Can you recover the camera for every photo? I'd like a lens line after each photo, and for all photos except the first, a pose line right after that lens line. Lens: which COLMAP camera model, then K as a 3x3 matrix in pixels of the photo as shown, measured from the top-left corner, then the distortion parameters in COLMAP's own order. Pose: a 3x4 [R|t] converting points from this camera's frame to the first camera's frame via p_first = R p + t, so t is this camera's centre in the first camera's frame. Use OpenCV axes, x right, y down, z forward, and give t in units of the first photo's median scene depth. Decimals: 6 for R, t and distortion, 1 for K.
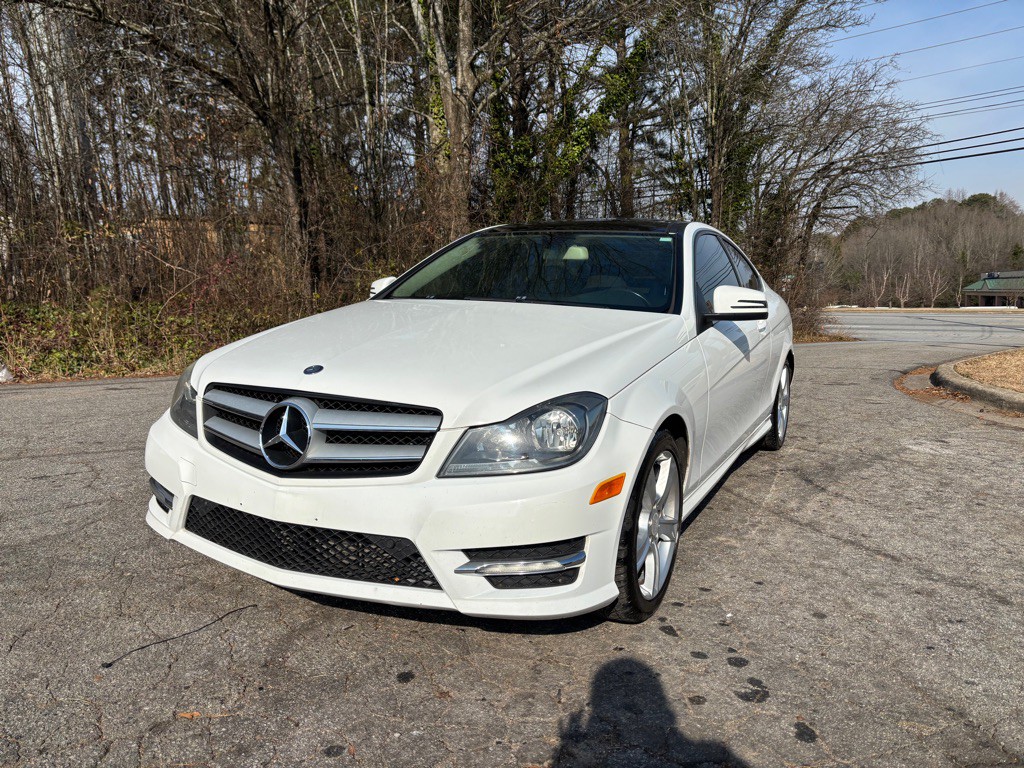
lens RADIAL K [[772.9, 0, 507.3], [0, 772.9, 393.4], [0, 0, 1]] dist [0.050783, -0.054930]
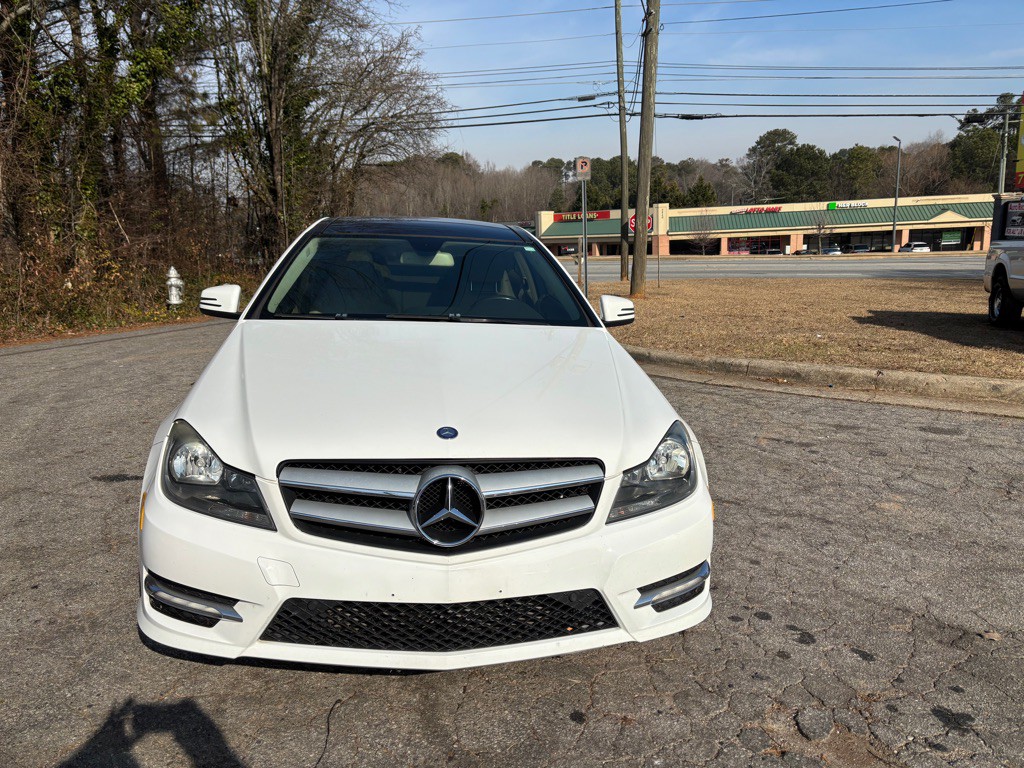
lens RADIAL K [[772.9, 0, 507.8], [0, 772.9, 389.4], [0, 0, 1]] dist [0.050783, -0.054930]
pose [[0.819467, -0.106919, 0.563065, -0.493960], [0.070567, 0.993792, 0.086008, -0.109621], [-0.568765, -0.030747, 0.821925, 0.142373]]
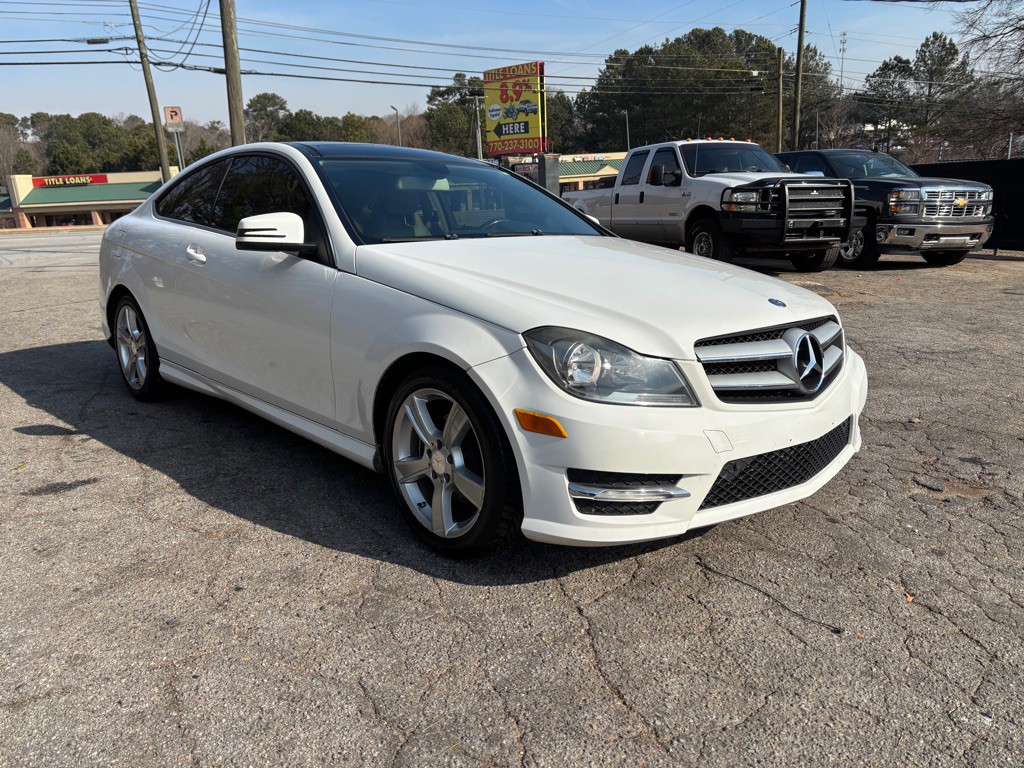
lens RADIAL K [[772.9, 0, 511.5], [0, 772.9, 389.1], [0, 0, 1]] dist [0.050783, -0.054930]
pose [[0.336227, -0.230602, 0.913113, -0.973700], [0.143955, 0.970750, 0.192150, -0.122466], [-0.930714, 0.066841, 0.359588, 0.675266]]
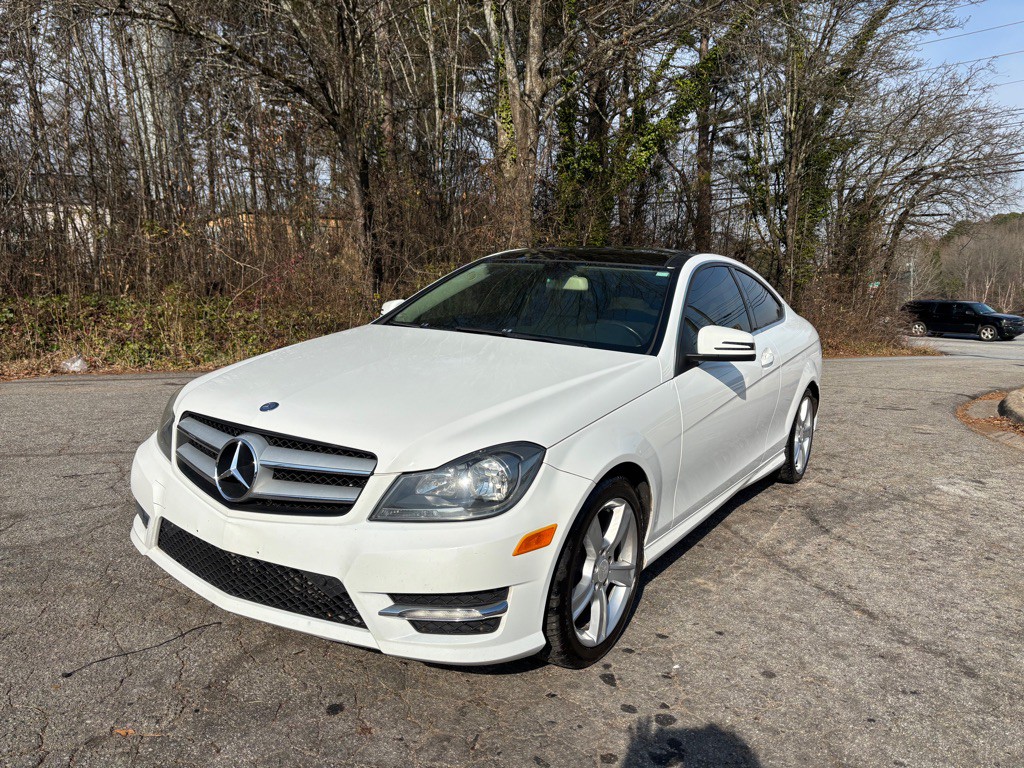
lens RADIAL K [[772.9, 0, 507.7], [0, 772.9, 383.2], [0, 0, 1]] dist [0.050783, -0.054930]
pose [[0.994432, 0.041387, -0.096910, 0.120093], [-0.042093, 0.999100, -0.005248, -0.049236], [0.096606, 0.009298, 0.995279, -0.010809]]
